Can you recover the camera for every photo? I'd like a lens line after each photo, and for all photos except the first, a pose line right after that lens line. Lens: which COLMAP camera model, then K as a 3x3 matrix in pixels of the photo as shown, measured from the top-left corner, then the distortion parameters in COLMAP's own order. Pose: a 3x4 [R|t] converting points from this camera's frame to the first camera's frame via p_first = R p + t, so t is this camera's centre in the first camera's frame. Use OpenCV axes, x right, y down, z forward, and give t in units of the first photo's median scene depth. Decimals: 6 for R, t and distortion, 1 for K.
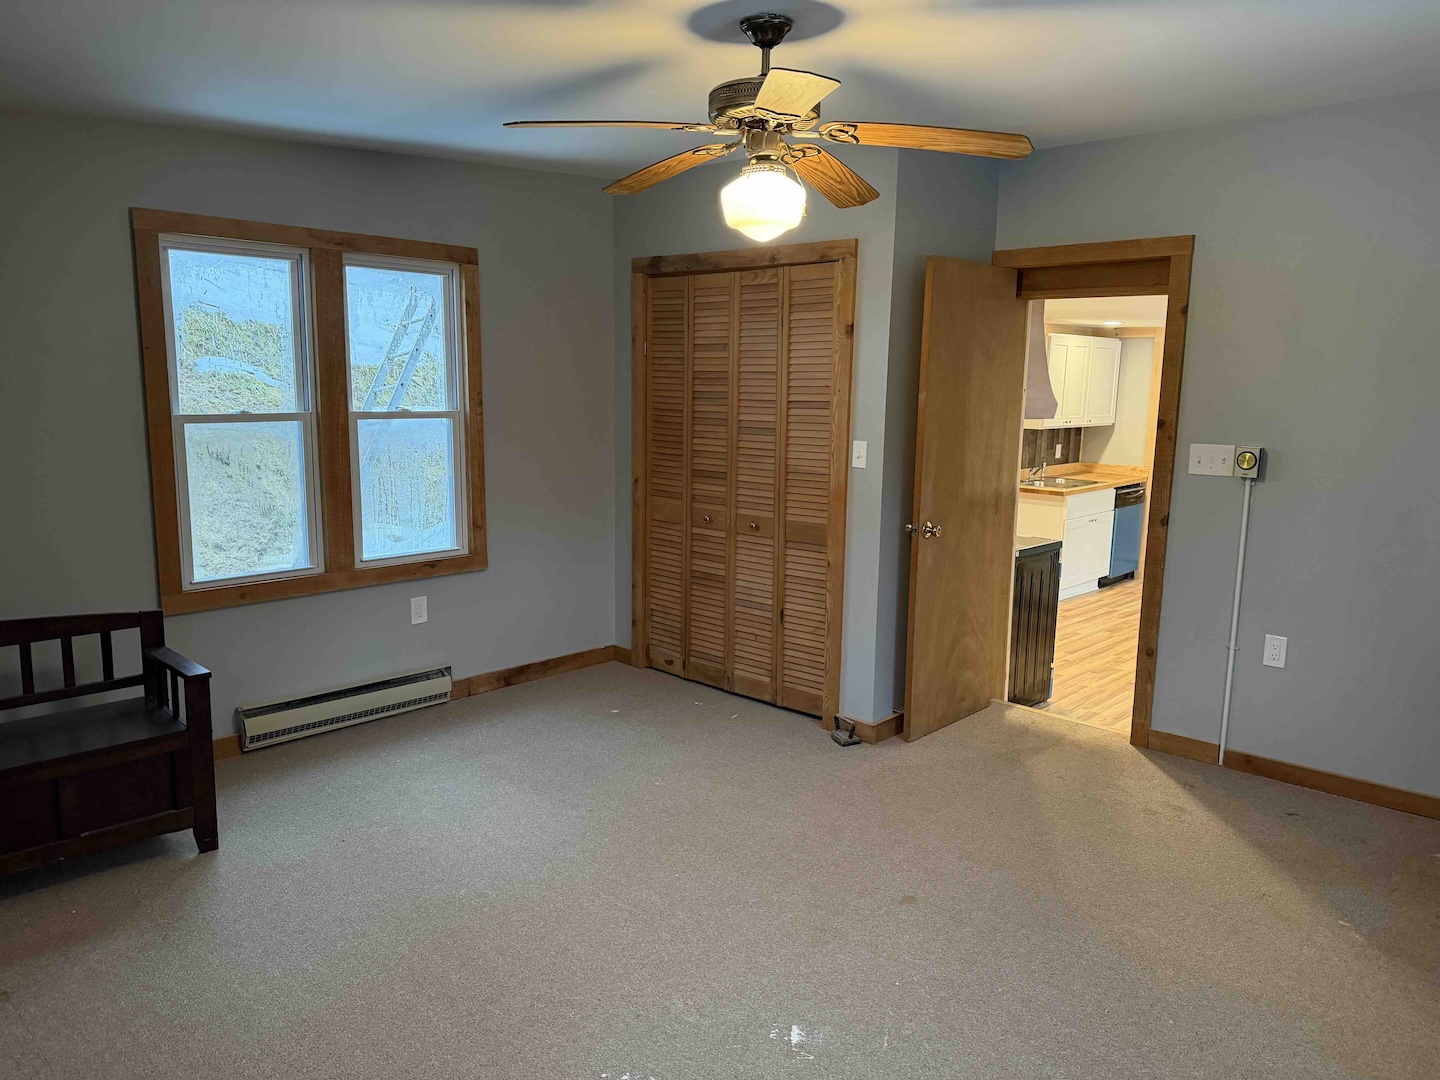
lens RADIAL K [[1001.0, 0, 720.0], [0, 1001.0, 540.0], [0, 0, 1]] dist [0.060076, -0.068103]
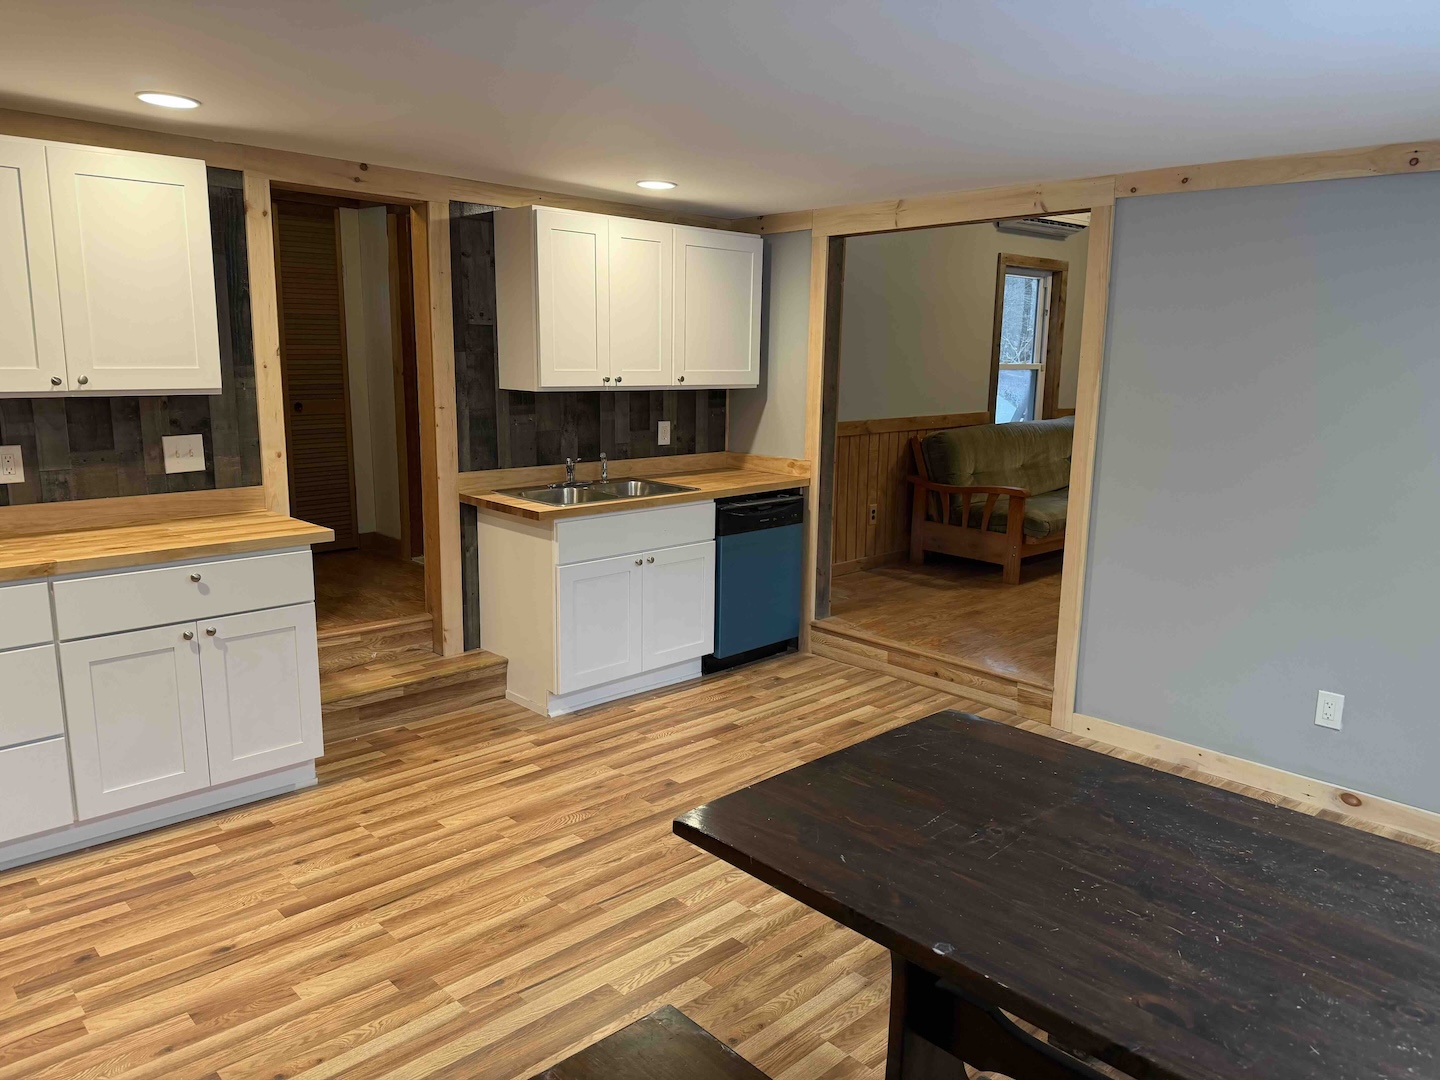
lens RADIAL K [[1001.0, 0, 720.0], [0, 1001.0, 540.0], [0, 0, 1]] dist [0.060076, -0.068103]
pose [[0.999453, 0.003558, -0.032888, 0.405686], [-0.002880, 0.999783, 0.020632, -0.039996], [0.032954, -0.020526, 0.999246, 0.439034]]
